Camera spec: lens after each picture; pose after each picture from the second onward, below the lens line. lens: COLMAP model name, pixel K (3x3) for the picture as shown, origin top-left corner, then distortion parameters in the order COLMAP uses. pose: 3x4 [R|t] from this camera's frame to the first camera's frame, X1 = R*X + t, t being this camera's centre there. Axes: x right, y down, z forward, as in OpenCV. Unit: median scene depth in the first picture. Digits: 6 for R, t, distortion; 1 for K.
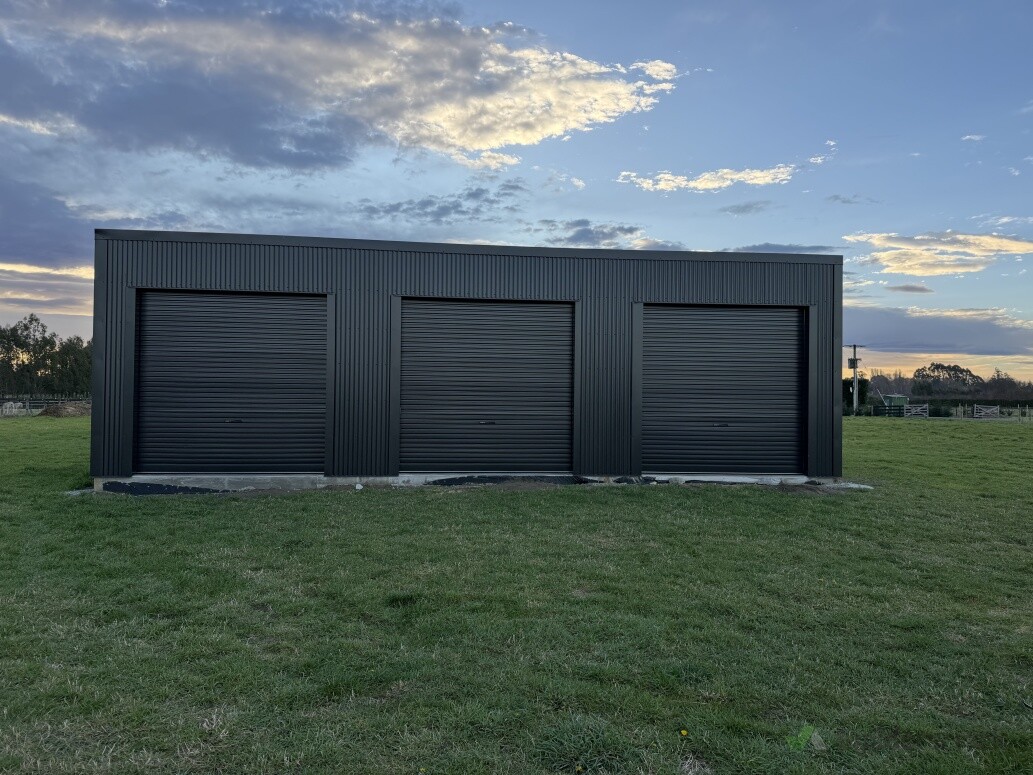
lens RADIAL K [[736.7, 0, 516.4], [0, 736.7, 381.8], [0, 0, 1]] dist [0.059357, -0.017870]
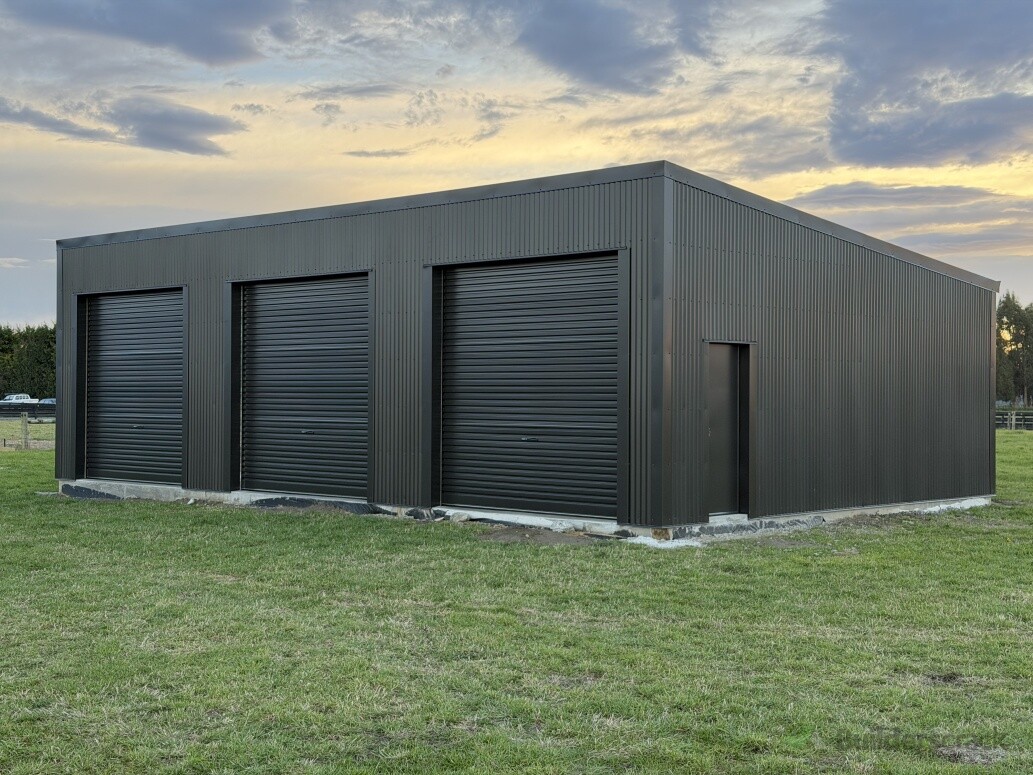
lens RADIAL K [[1435.4, 0, 517.1], [0, 1435.4, 393.7], [0, 0, 1]] dist [0.098821, 0.000000]
pose [[0.647723, -0.010902, -0.761798, 1.306489], [0.016969, 0.999856, 0.000119, 0.018159], [0.761687, -0.013004, 0.647814, 0.168420]]
